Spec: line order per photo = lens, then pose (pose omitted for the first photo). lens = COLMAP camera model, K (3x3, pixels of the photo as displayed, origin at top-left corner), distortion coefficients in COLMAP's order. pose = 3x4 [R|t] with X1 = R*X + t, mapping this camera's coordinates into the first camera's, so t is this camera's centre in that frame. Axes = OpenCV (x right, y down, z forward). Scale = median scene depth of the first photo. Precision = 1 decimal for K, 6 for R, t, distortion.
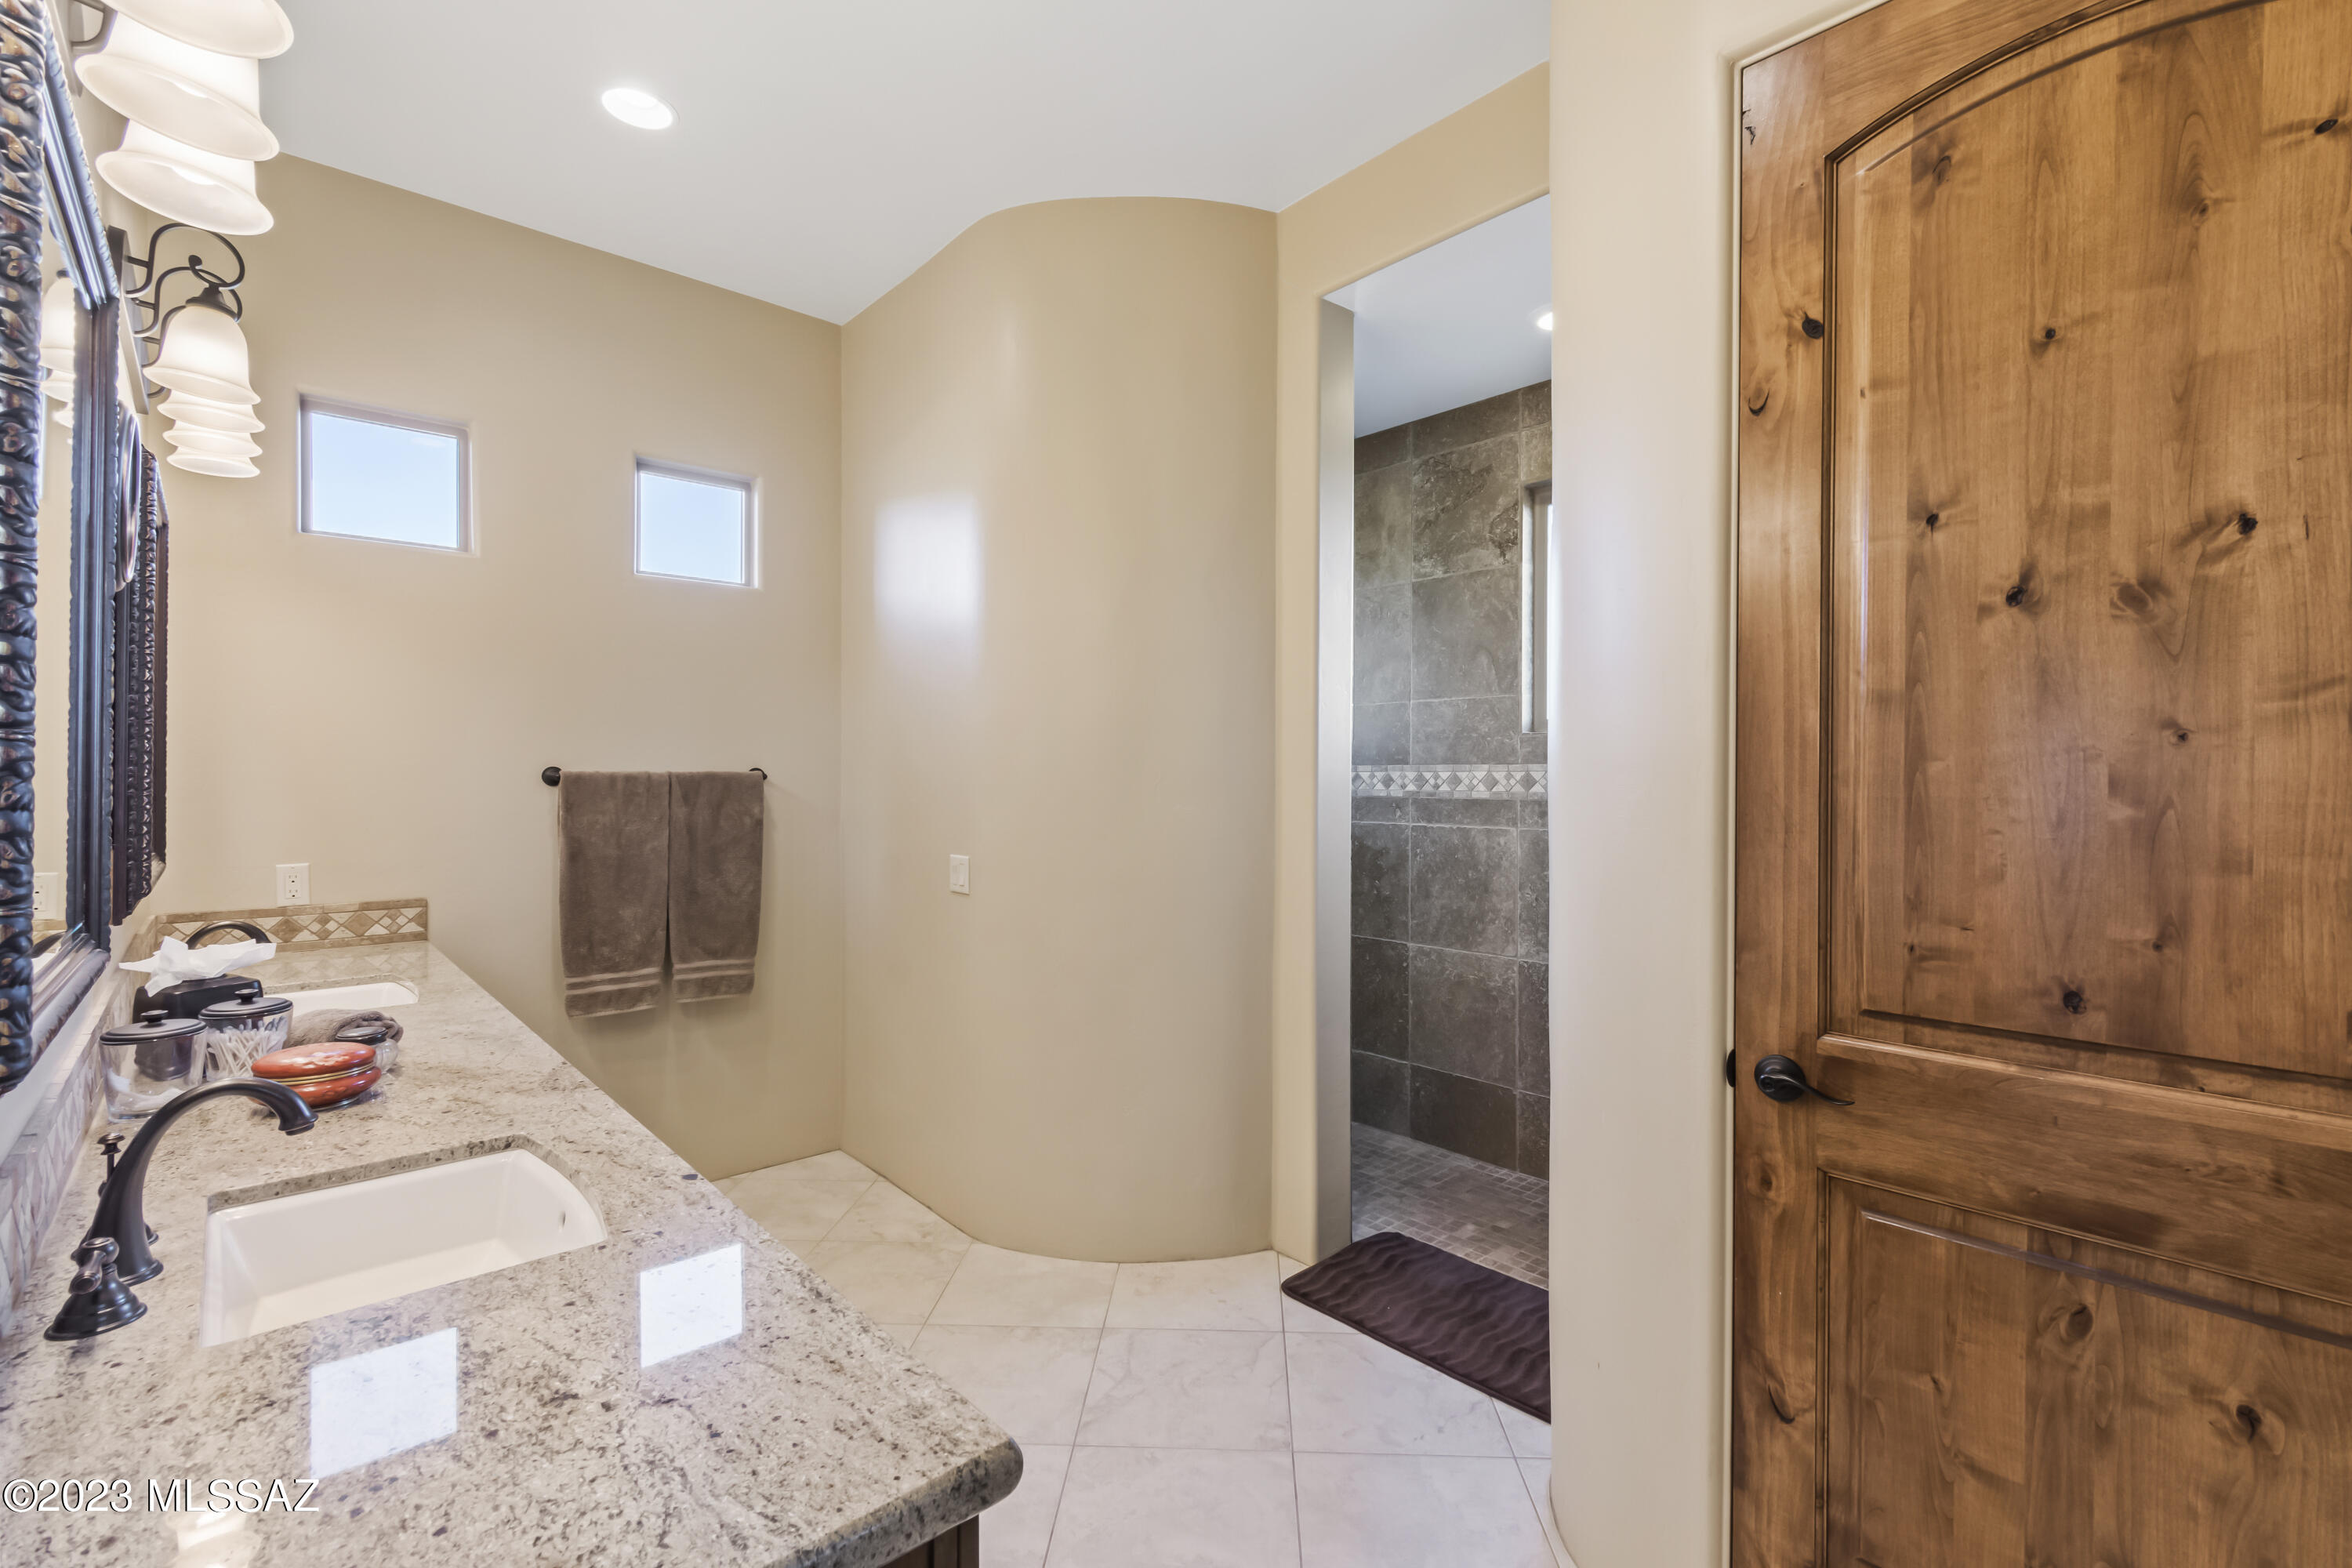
lens RADIAL K [[1039.1, 0, 1164.4], [0, 1039.1, 765.3], [0, 0, 1]] dist [0.009804, -0.004499]
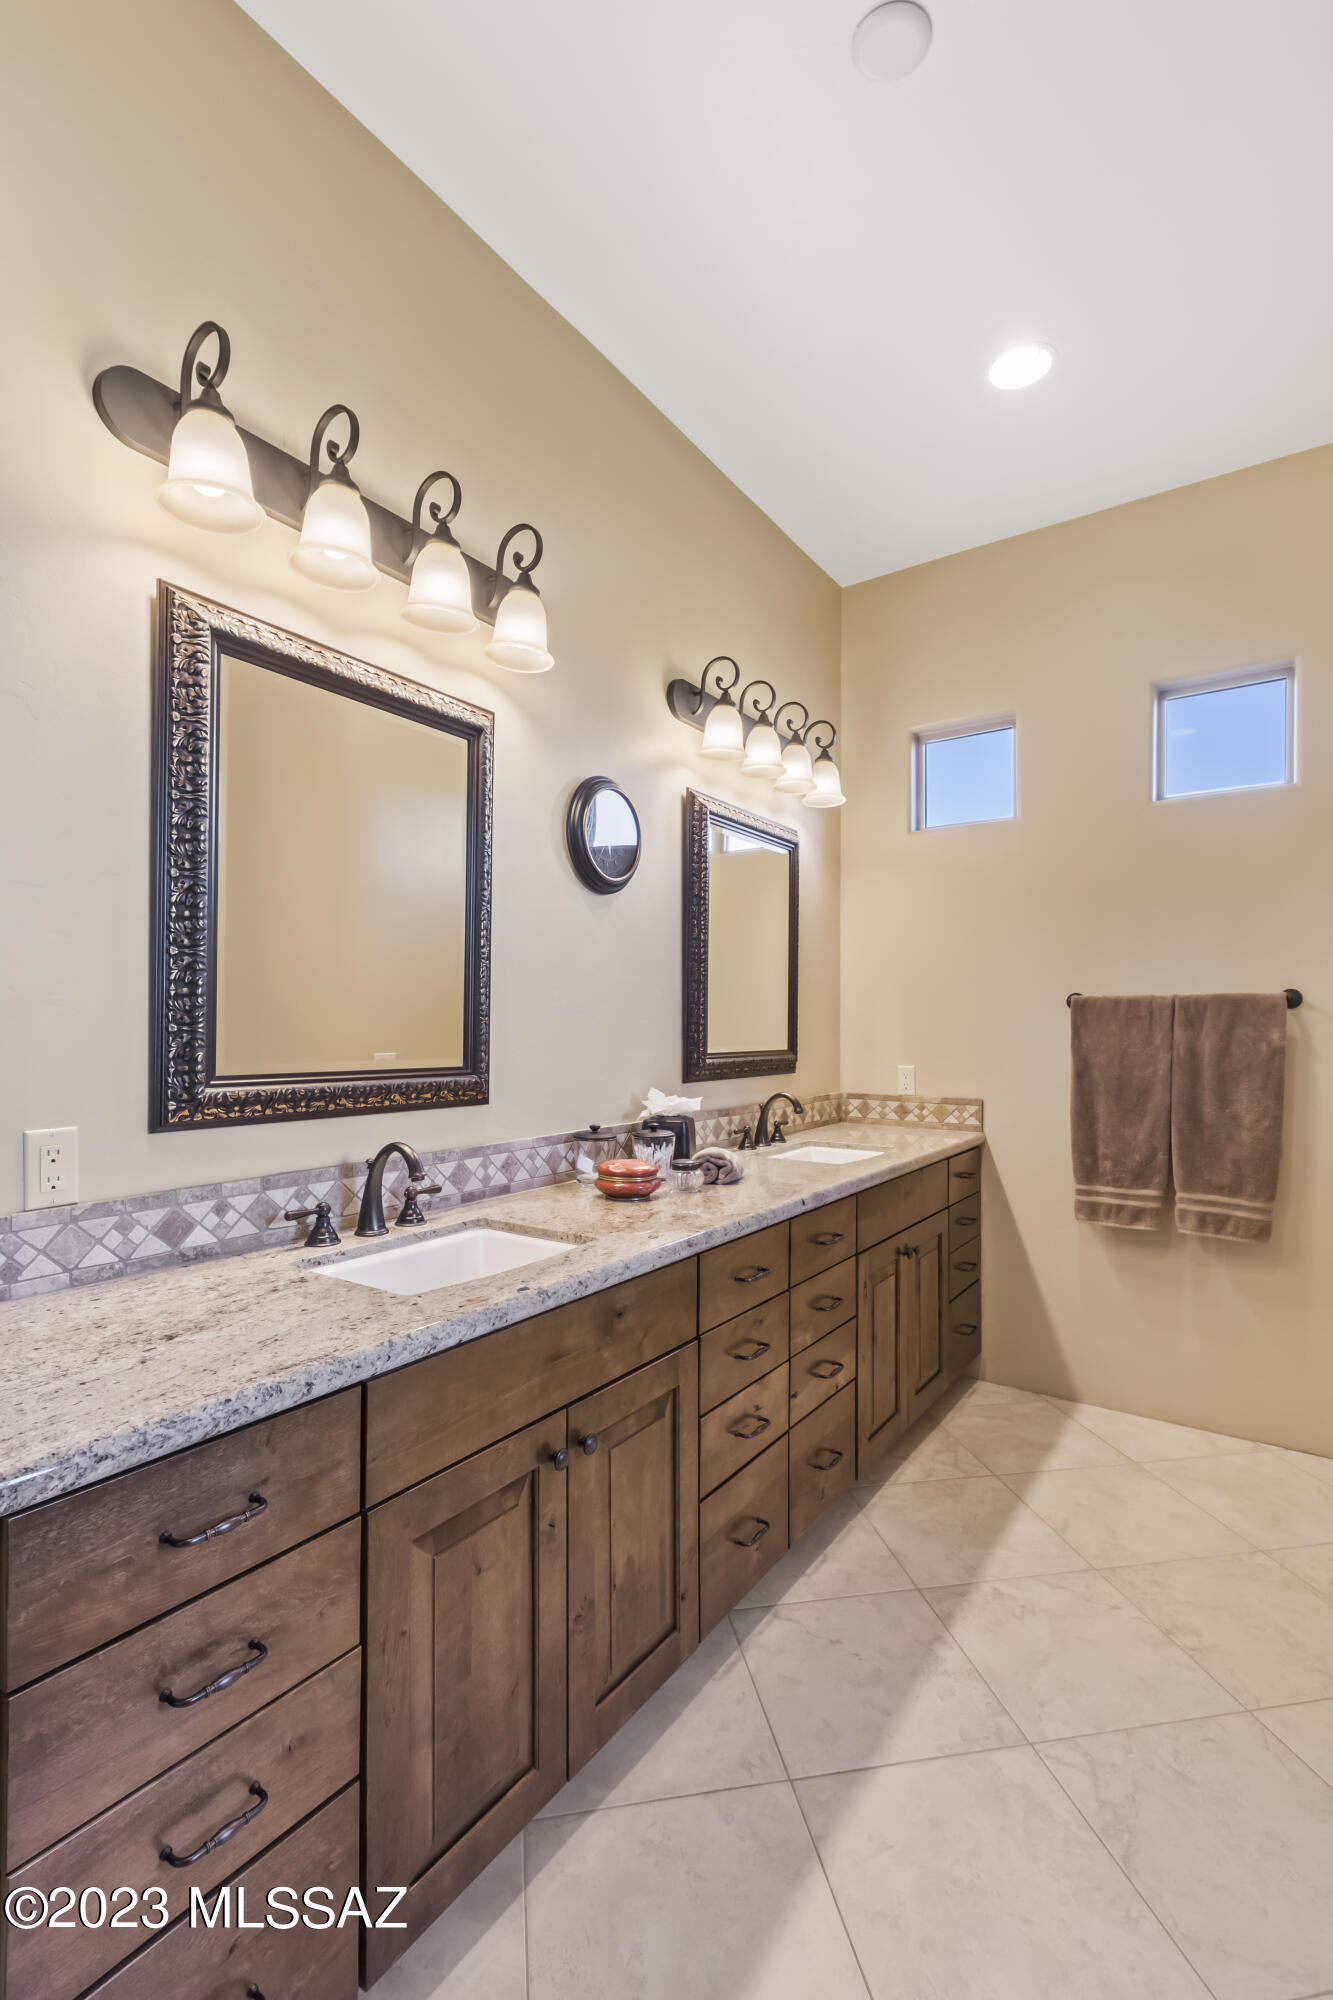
lens RADIAL K [[883.6, 0, 664.6], [0, 883.6, 1010.9], [0, 0, 1]] dist [0.009804, -0.004499]
pose [[0.243079, -0.017093, -0.969856, 0.231789], [0.007802, 0.999847, -0.015666, 0.032257], [0.969975, -0.003759, 0.243175, 0.347068]]
